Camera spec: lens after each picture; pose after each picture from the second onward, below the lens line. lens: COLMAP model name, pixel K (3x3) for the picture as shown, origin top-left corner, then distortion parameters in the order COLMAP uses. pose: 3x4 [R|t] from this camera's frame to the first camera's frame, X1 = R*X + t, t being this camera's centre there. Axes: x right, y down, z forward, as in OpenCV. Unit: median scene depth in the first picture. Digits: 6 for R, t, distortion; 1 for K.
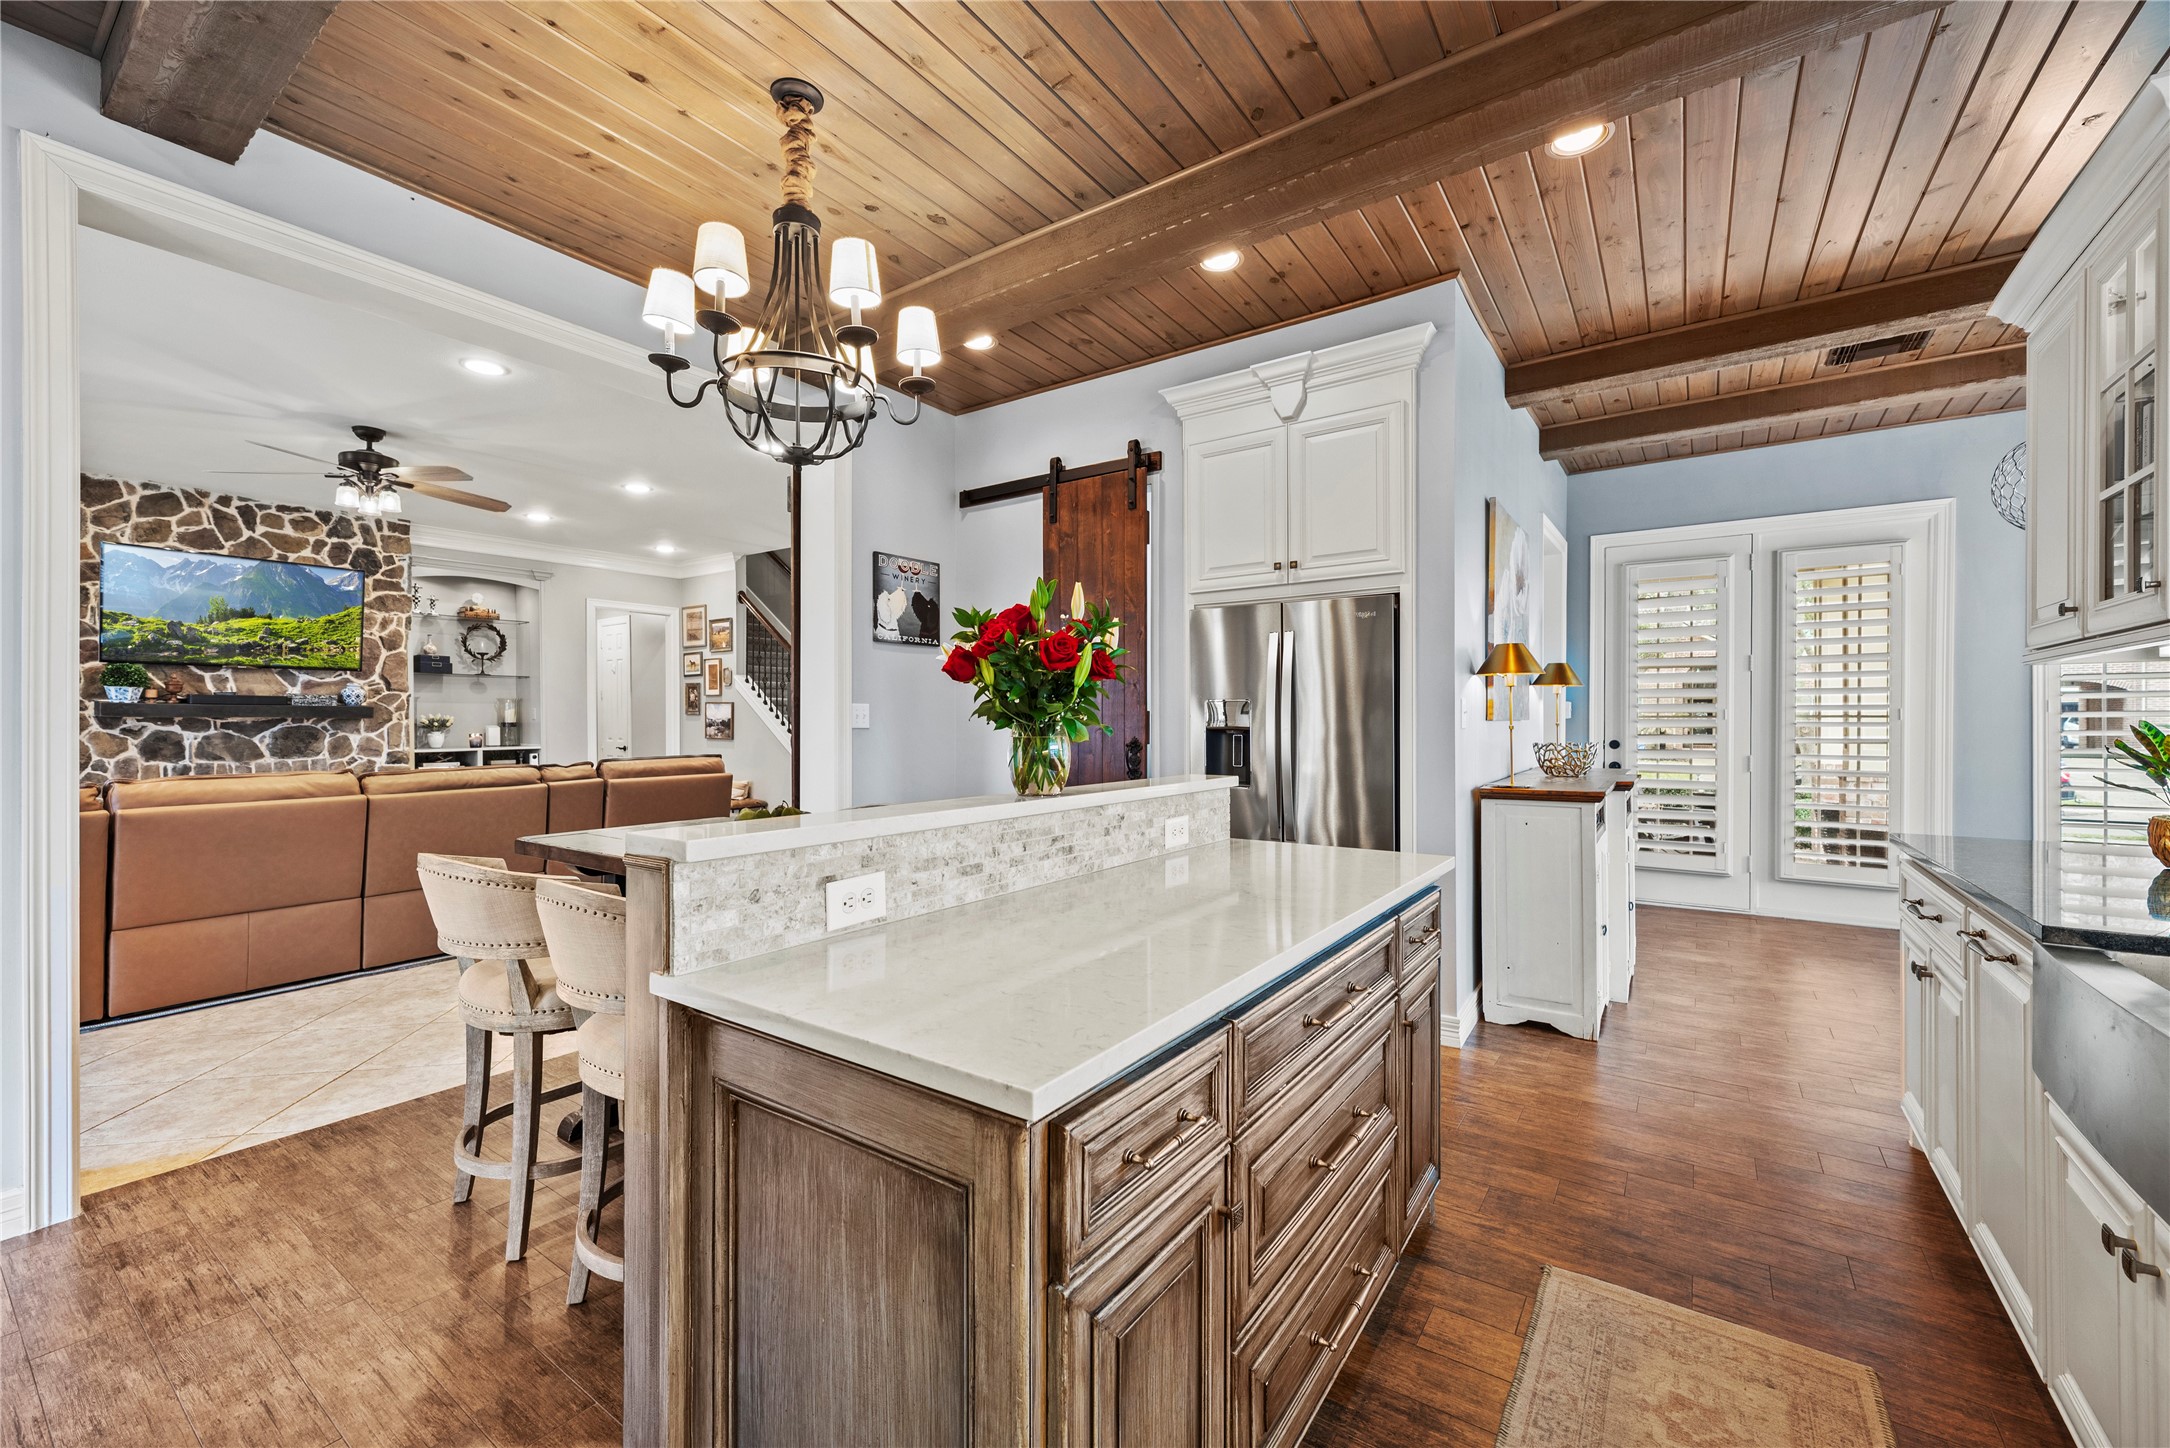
lens RADIAL K [[877.8, 0, 1084.6], [0, 877.8, 711.9], [0, 0, 1]] dist [0.002136, -0.000423]
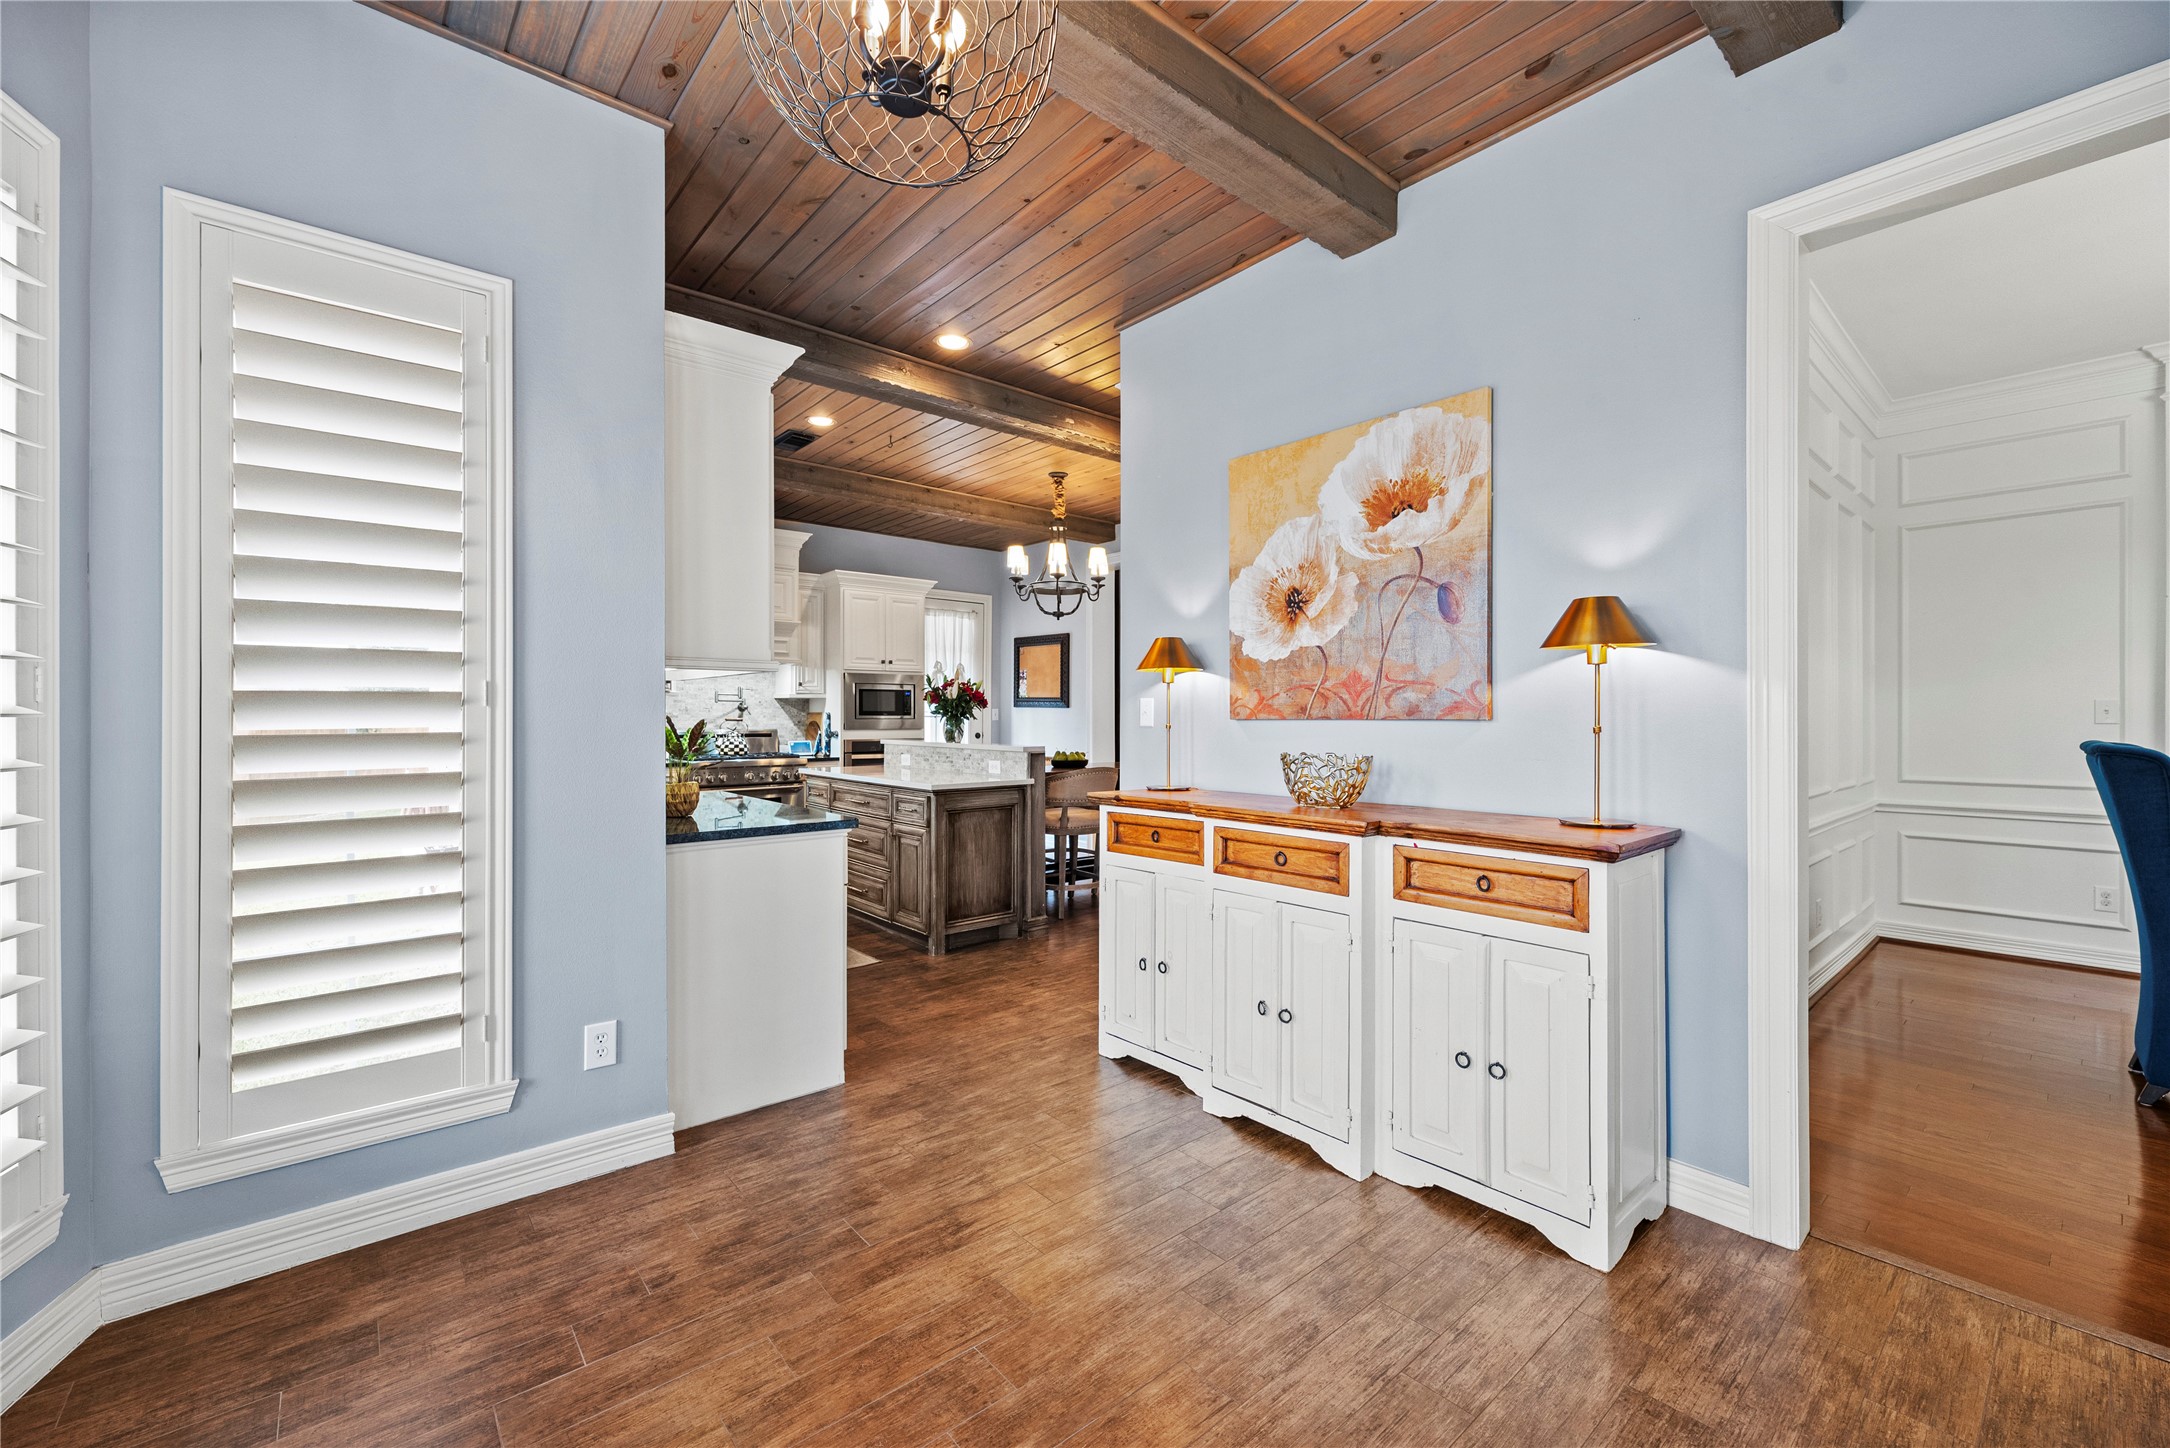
lens RADIAL K [[877.8, 0, 1083.7], [0, 877.8, 714.8], [0, 0, 1]] dist [0.002136, -0.000423]
pose [[-0.250834, 0.001178, -0.968029, 0.871399], [0.004054, 0.999992, 0.000167, 0.001645], [0.968022, -0.003882, -0.250836, 0.703646]]
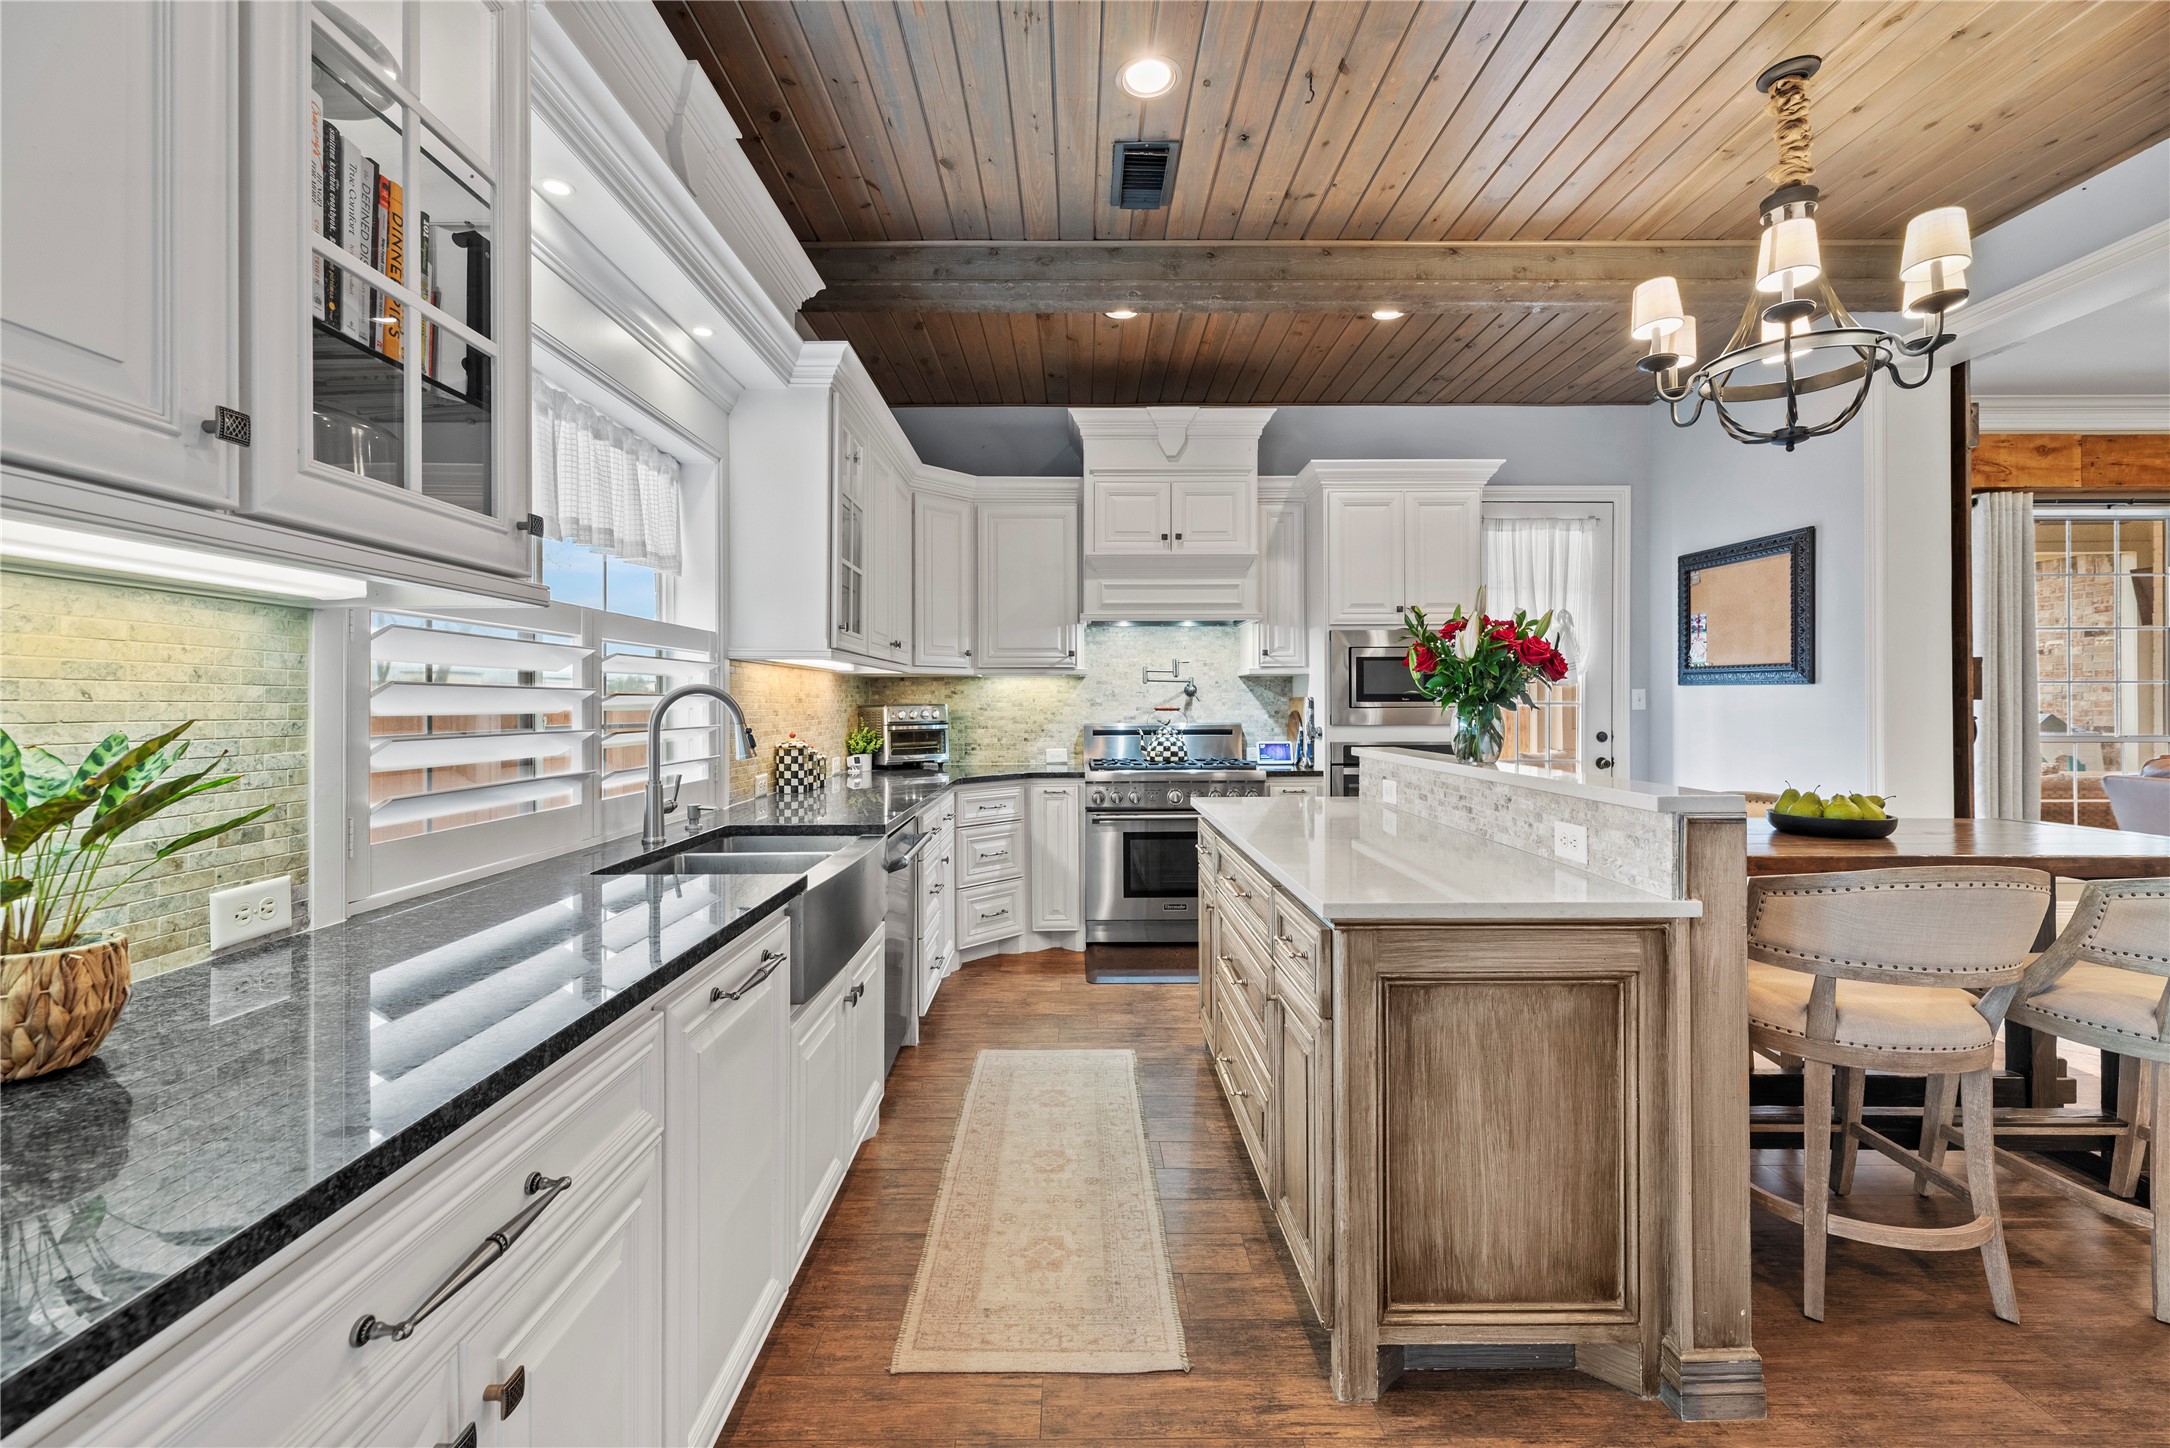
lens RADIAL K [[877.8, 0, 1076.9], [0, 877.8, 699.6], [0, 0, 1]] dist [0.002136, -0.000423]
pose [[-0.816392, 0.001255, -0.577496, 0.370840], [0.006539, 0.999954, -0.007072, 0.003441], [0.577461, -0.009550, -0.816363, 0.552751]]
